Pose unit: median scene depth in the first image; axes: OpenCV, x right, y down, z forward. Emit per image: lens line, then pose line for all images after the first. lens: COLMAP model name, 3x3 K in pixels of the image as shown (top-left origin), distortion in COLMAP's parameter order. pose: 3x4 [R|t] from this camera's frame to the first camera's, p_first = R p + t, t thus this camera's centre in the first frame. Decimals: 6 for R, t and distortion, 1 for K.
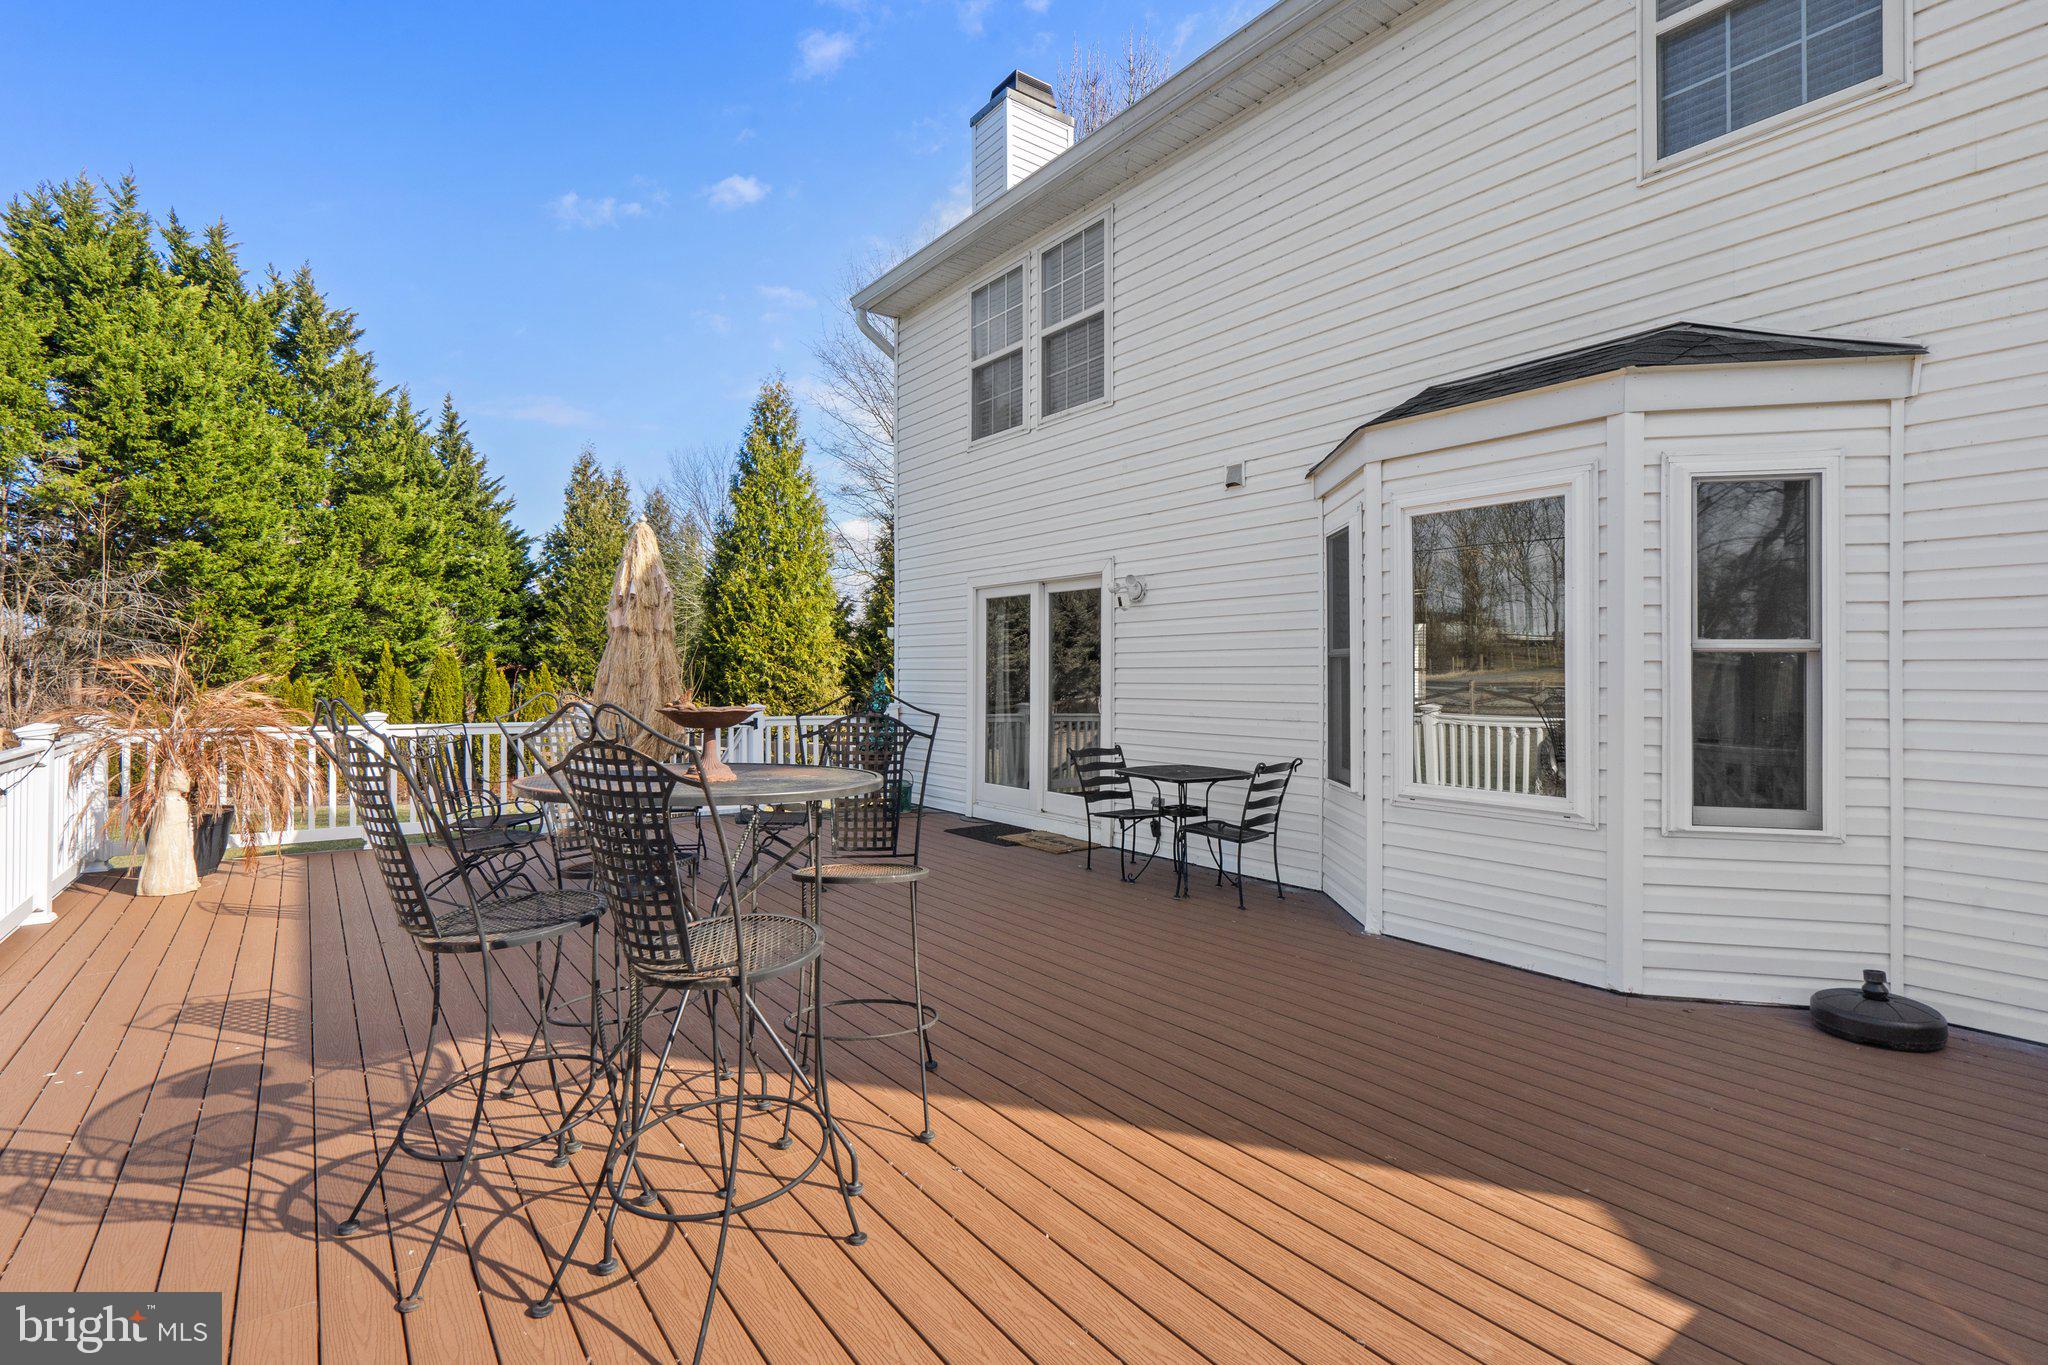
lens RADIAL K [[963.0, 0, 1035.6], [0, 963.0, 659.0], [0, 0, 1]] dist [0.000832, 0.000795]
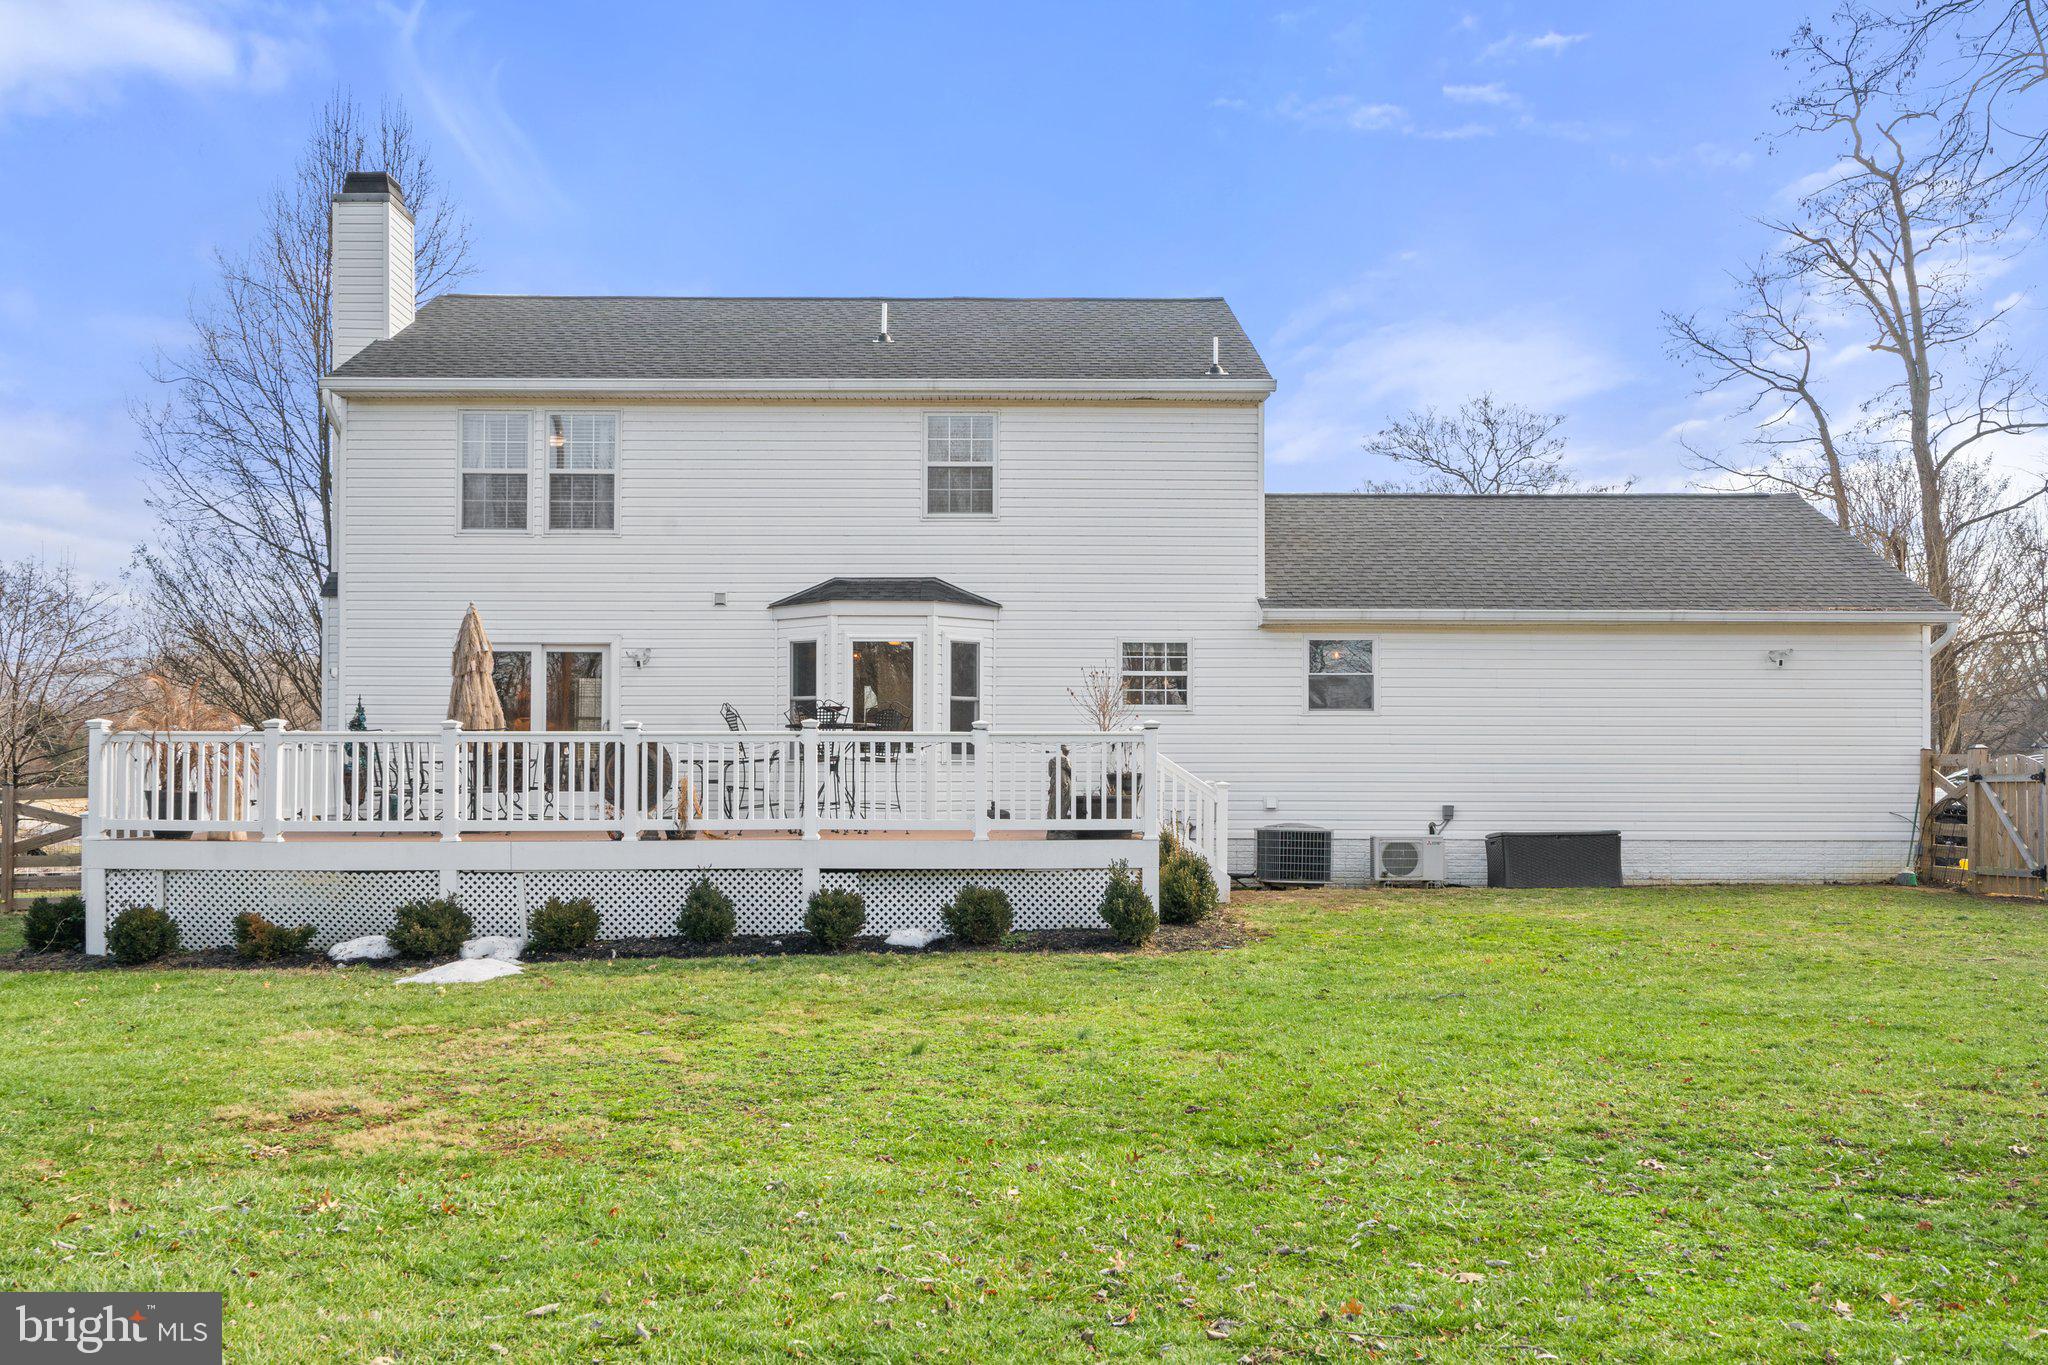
lens RADIAL K [[1712.4, 0, 1019.9], [0, 1712.4, 671.9], [0, 0, 1]] dist [0.011228, 0.003446]
pose [[0.585938, 0.005979, 0.810333, -0.361293], [-0.010838, 0.999941, 0.000459, -0.010323], [-0.810283, -0.009052, 0.585969, -0.235913]]
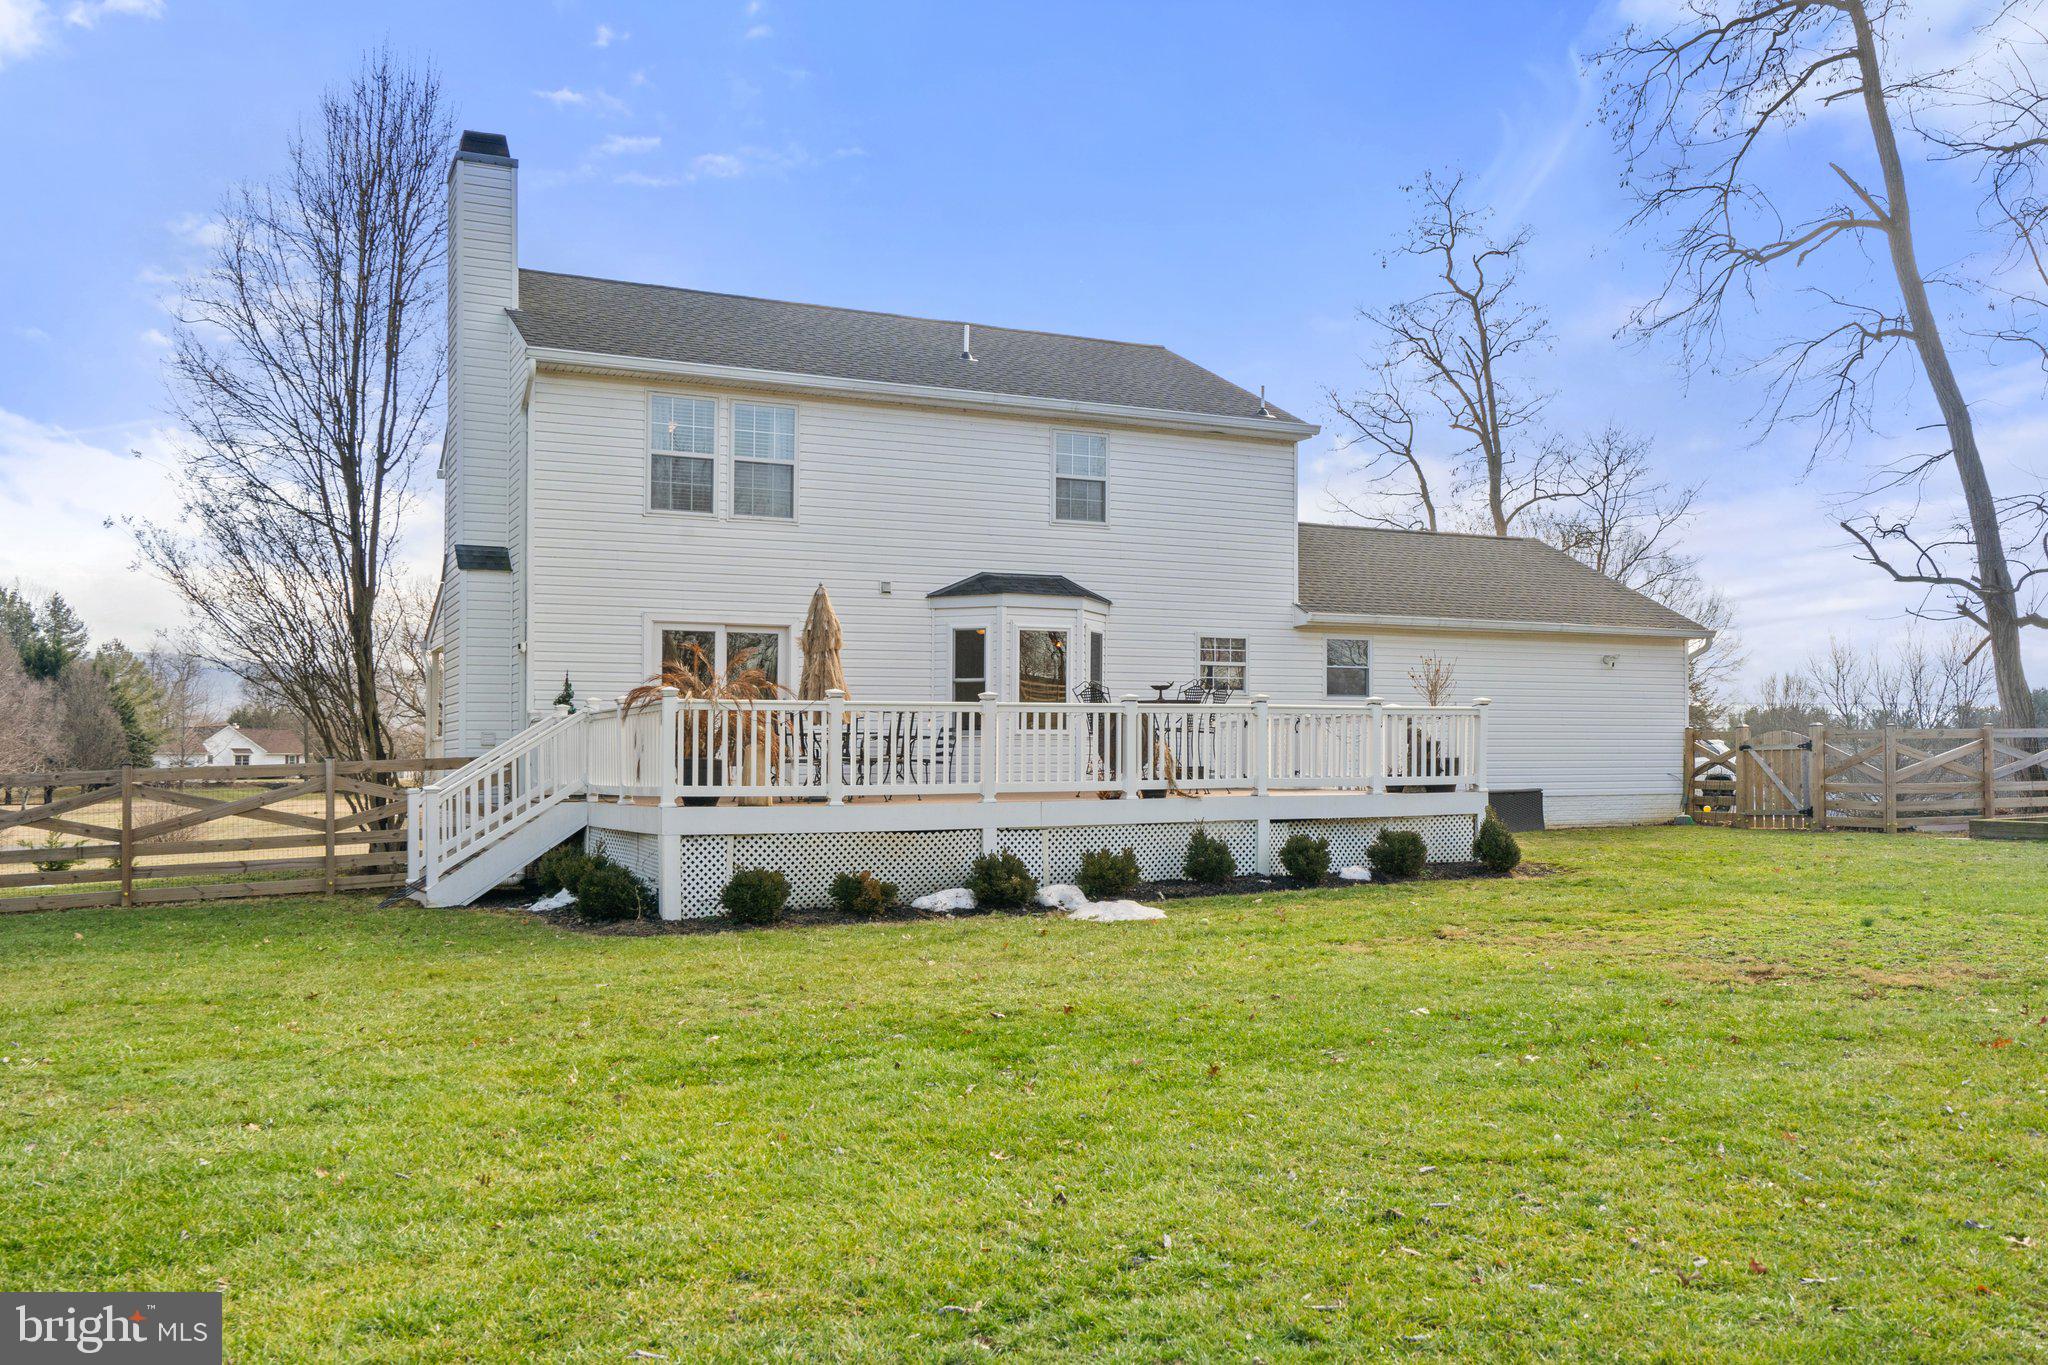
lens RADIAL K [[1637.5, 0, 1025.3], [0, 1637.5, 688.1], [0, 0, 1]] dist [-0.010539, -0.003371]
pose [[0.183295, 0.004544, 0.983047, -0.523384], [-0.024989, 0.999688, 0.000038, 0.001339], [-0.982740, -0.024573, 0.183352, 0.017177]]
